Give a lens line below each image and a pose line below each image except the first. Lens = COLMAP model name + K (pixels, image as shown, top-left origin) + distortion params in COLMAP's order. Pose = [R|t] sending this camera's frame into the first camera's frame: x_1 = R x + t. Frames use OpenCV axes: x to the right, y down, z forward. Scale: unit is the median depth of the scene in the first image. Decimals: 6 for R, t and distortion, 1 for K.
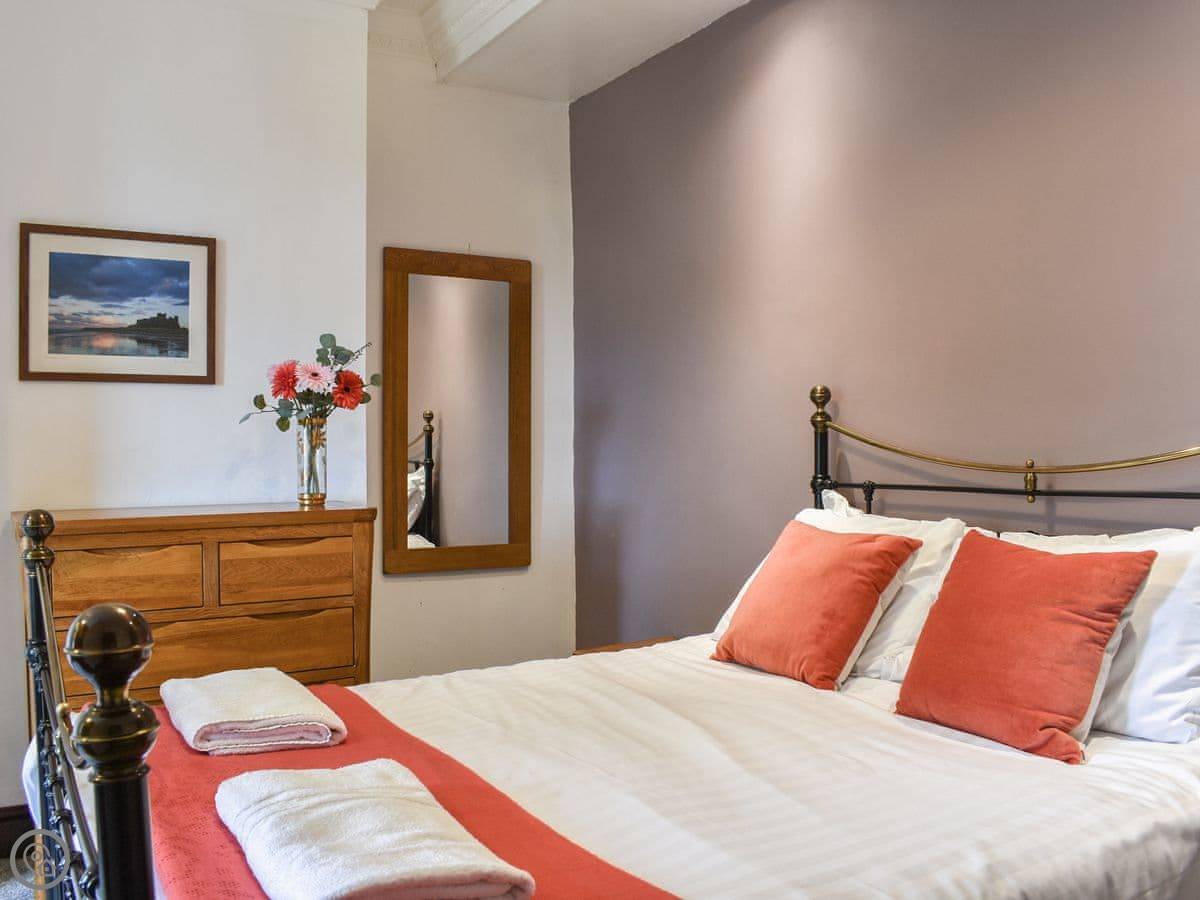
lens RADIAL K [[1078.7, 0, 563.9], [0, 1078.7, 445.8], [0, 0, 1]] dist [-0.072888, 0.002934]
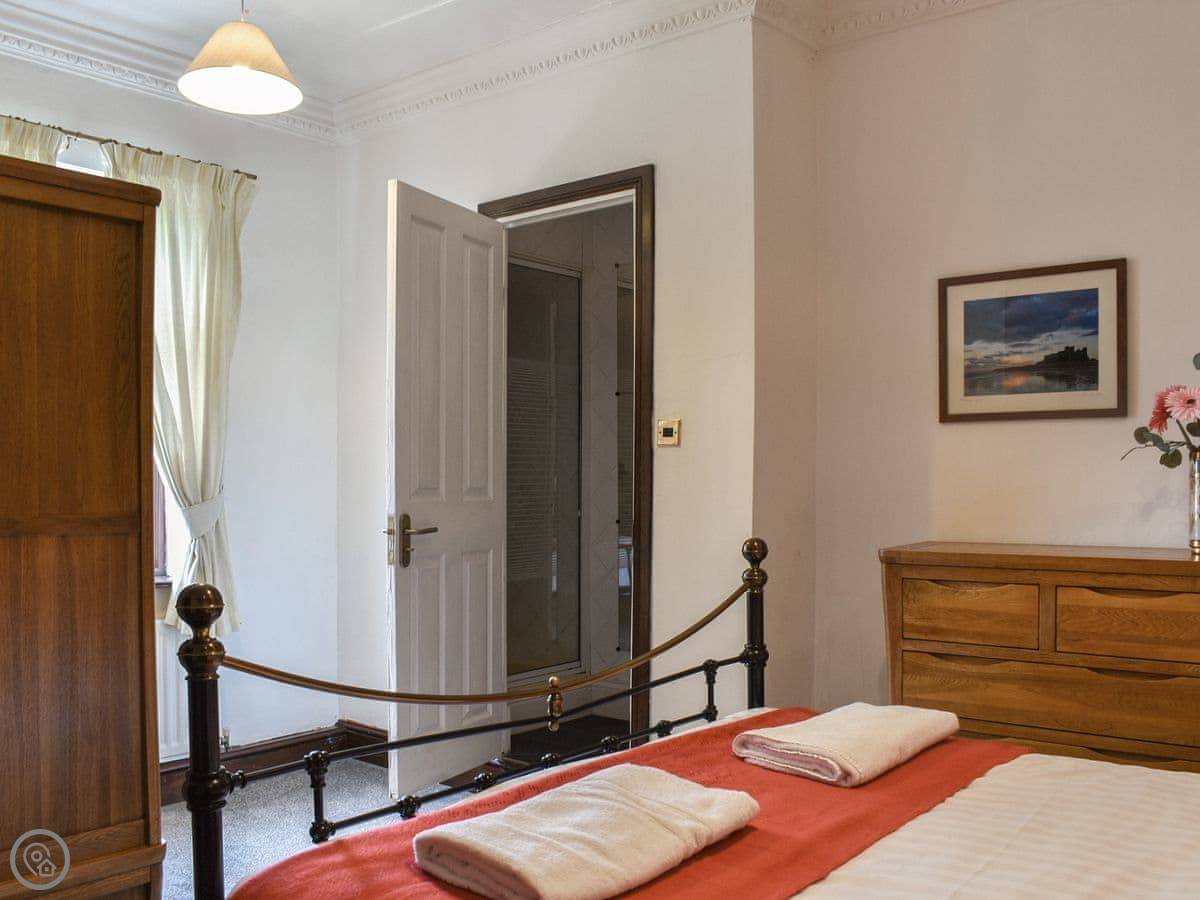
lens RADIAL K [[1067.8, 0, 569.1], [0, 1067.8, 490.9], [0, 0, 1]] dist [-0.060220, 0.009701]
pose [[0.350898, 0.016313, -0.936271, 0.394440], [-0.000066, 0.999849, 0.017396, -0.010280], [0.936414, -0.006042, 0.350846, 0.257500]]
